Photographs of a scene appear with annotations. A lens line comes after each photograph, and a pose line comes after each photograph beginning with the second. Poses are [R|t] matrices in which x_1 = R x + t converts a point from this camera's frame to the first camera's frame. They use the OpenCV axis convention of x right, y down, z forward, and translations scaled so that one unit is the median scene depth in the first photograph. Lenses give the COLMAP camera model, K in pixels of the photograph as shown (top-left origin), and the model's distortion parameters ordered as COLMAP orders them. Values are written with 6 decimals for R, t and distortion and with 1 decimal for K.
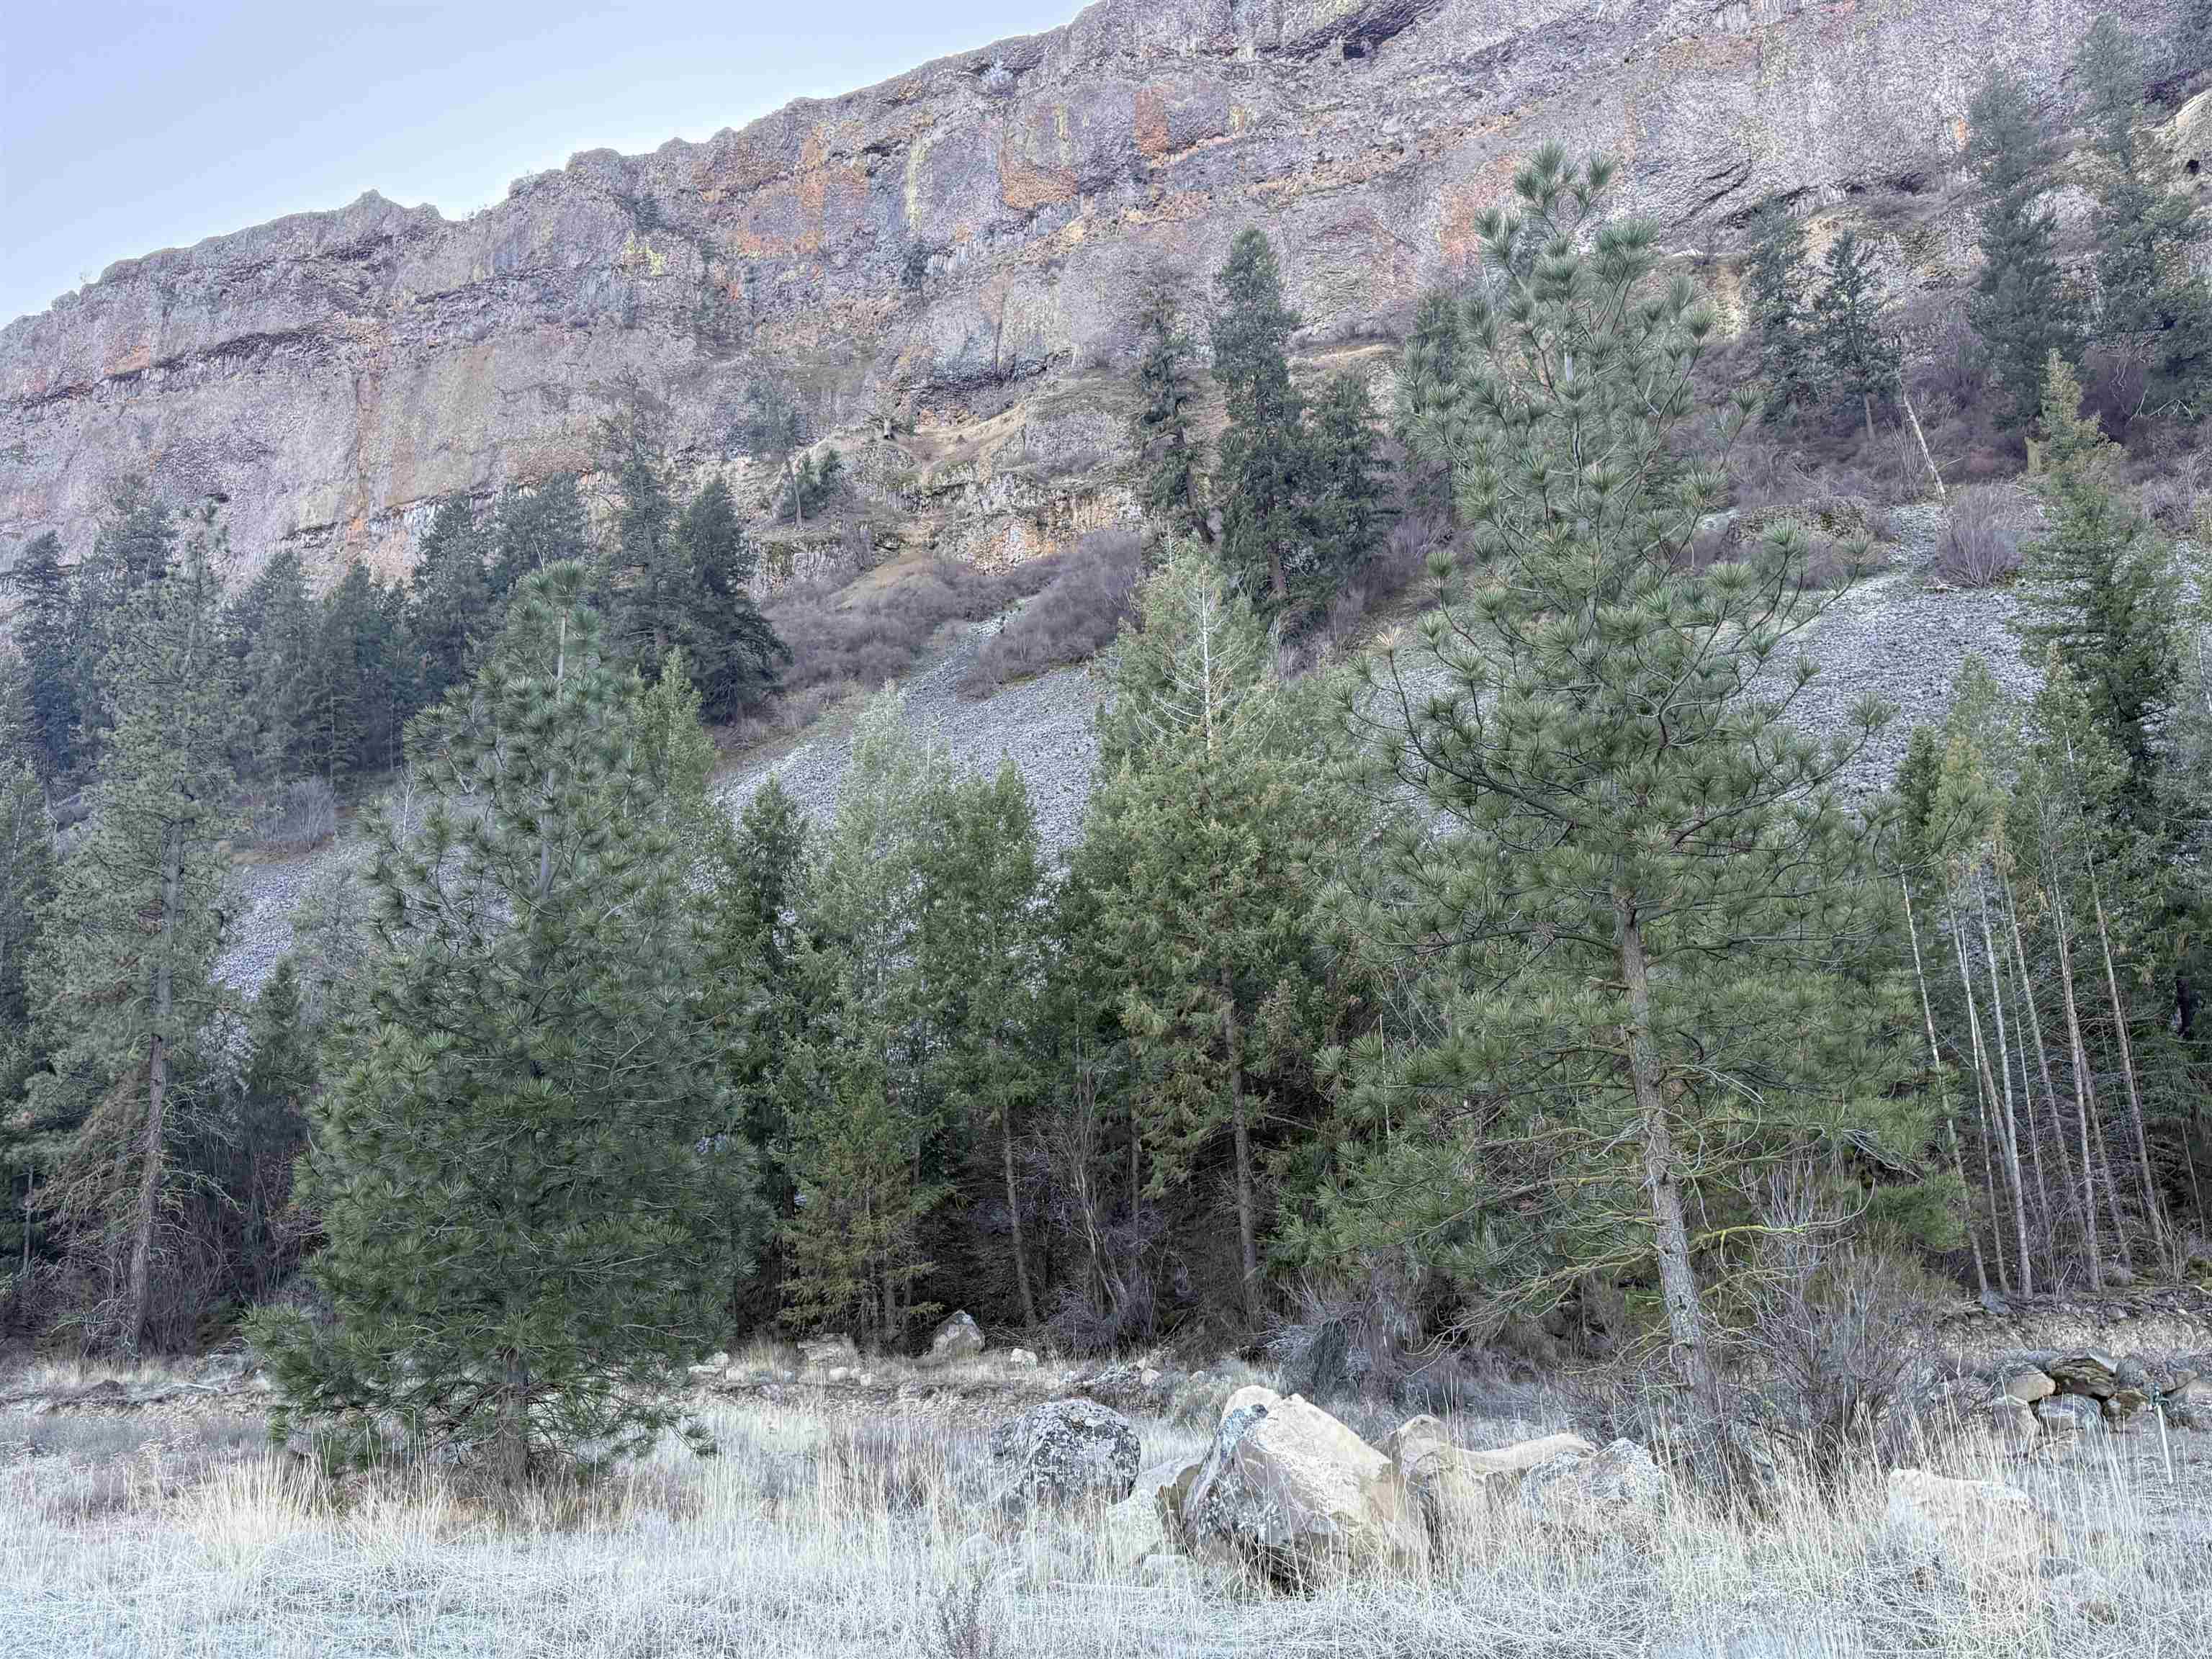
lens RADIAL K [[1854.7, 0, 1119.3], [0, 1854.7, 811.6], [0, 0, 1]] dist [0.186533, -0.389707]
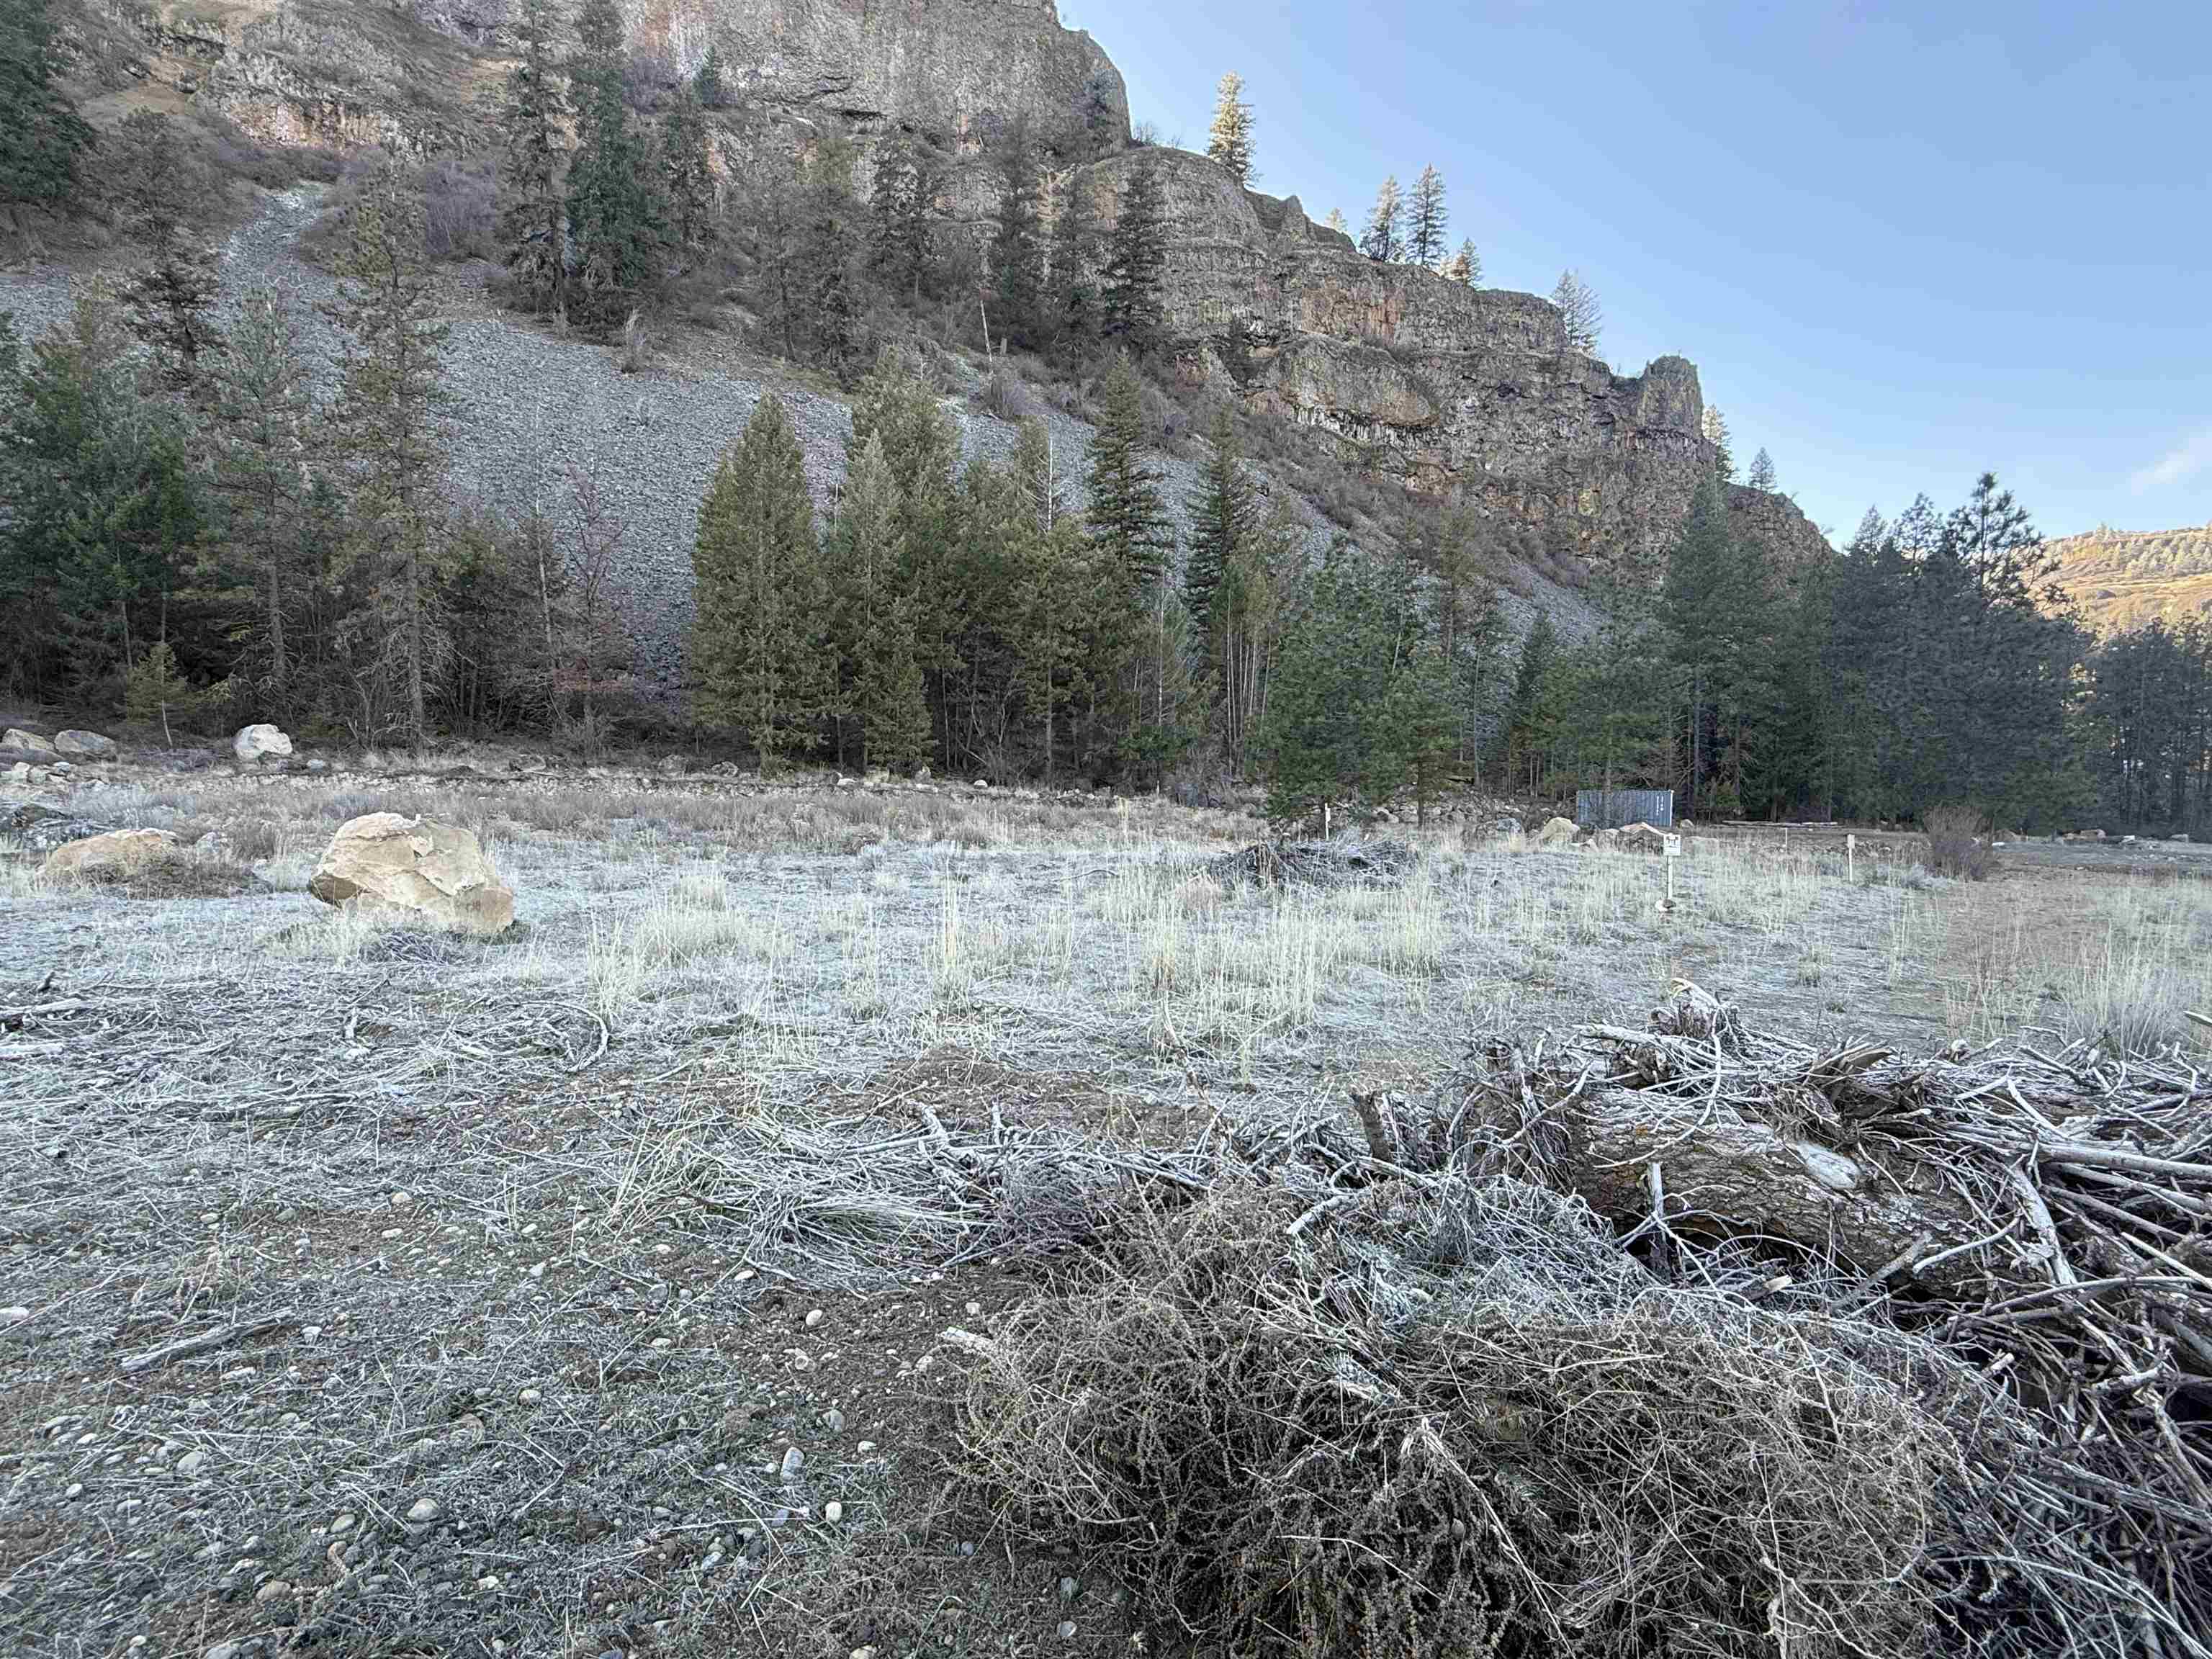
lens RADIAL K [[1073.6, 0, 1102.6], [0, 1073.6, 833.2], [0, 0, 1]] dist [0.000342, -0.000305]
pose [[0.728509, 0.012351, 0.684925, -0.156077], [-0.239646, 0.941256, 0.237922, -0.000121], [-0.641751, -0.337468, 0.688673, -0.004034]]
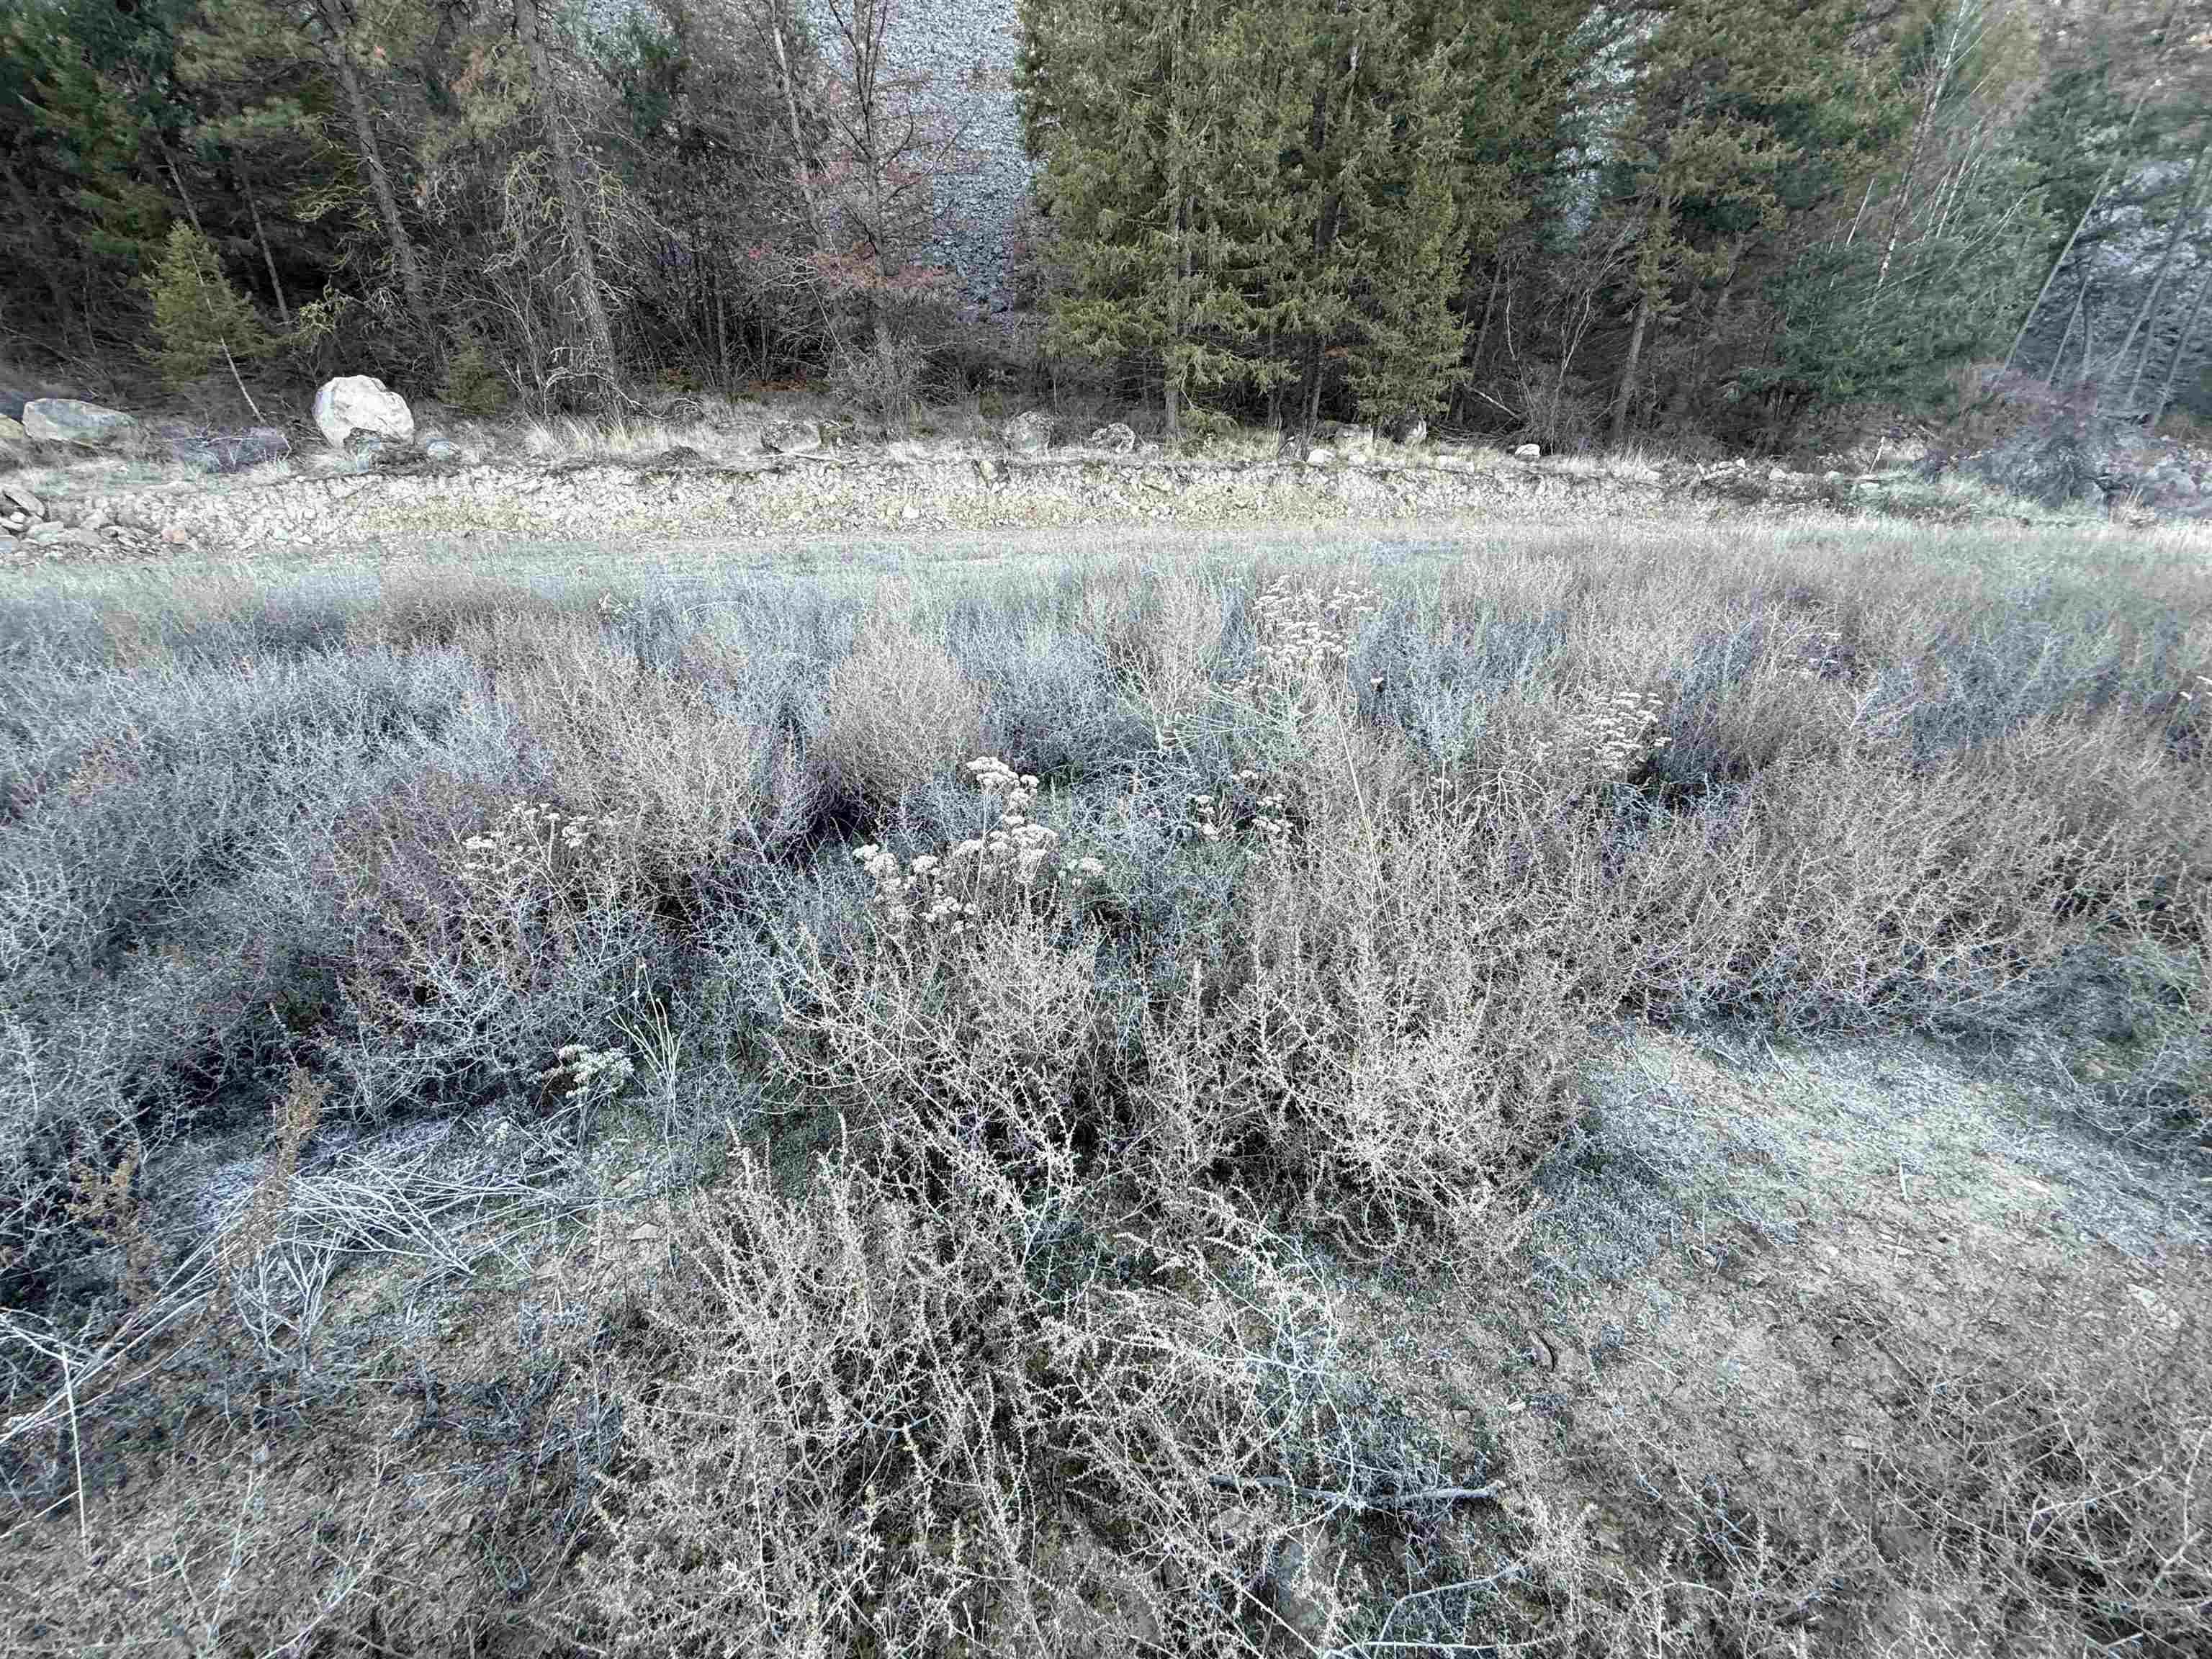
lens RADIAL K [[882.4, 0, 1095.4], [0, 882.4, 829.2], [0, 0, 1]] dist [-0.001097, 0.000191]
pose [[0.878354, -0.172928, 0.445634, -0.117831], [-0.159554, 0.772737, 0.614345, 0.030505], [-0.450595, -0.610715, 0.651146, 0.106243]]
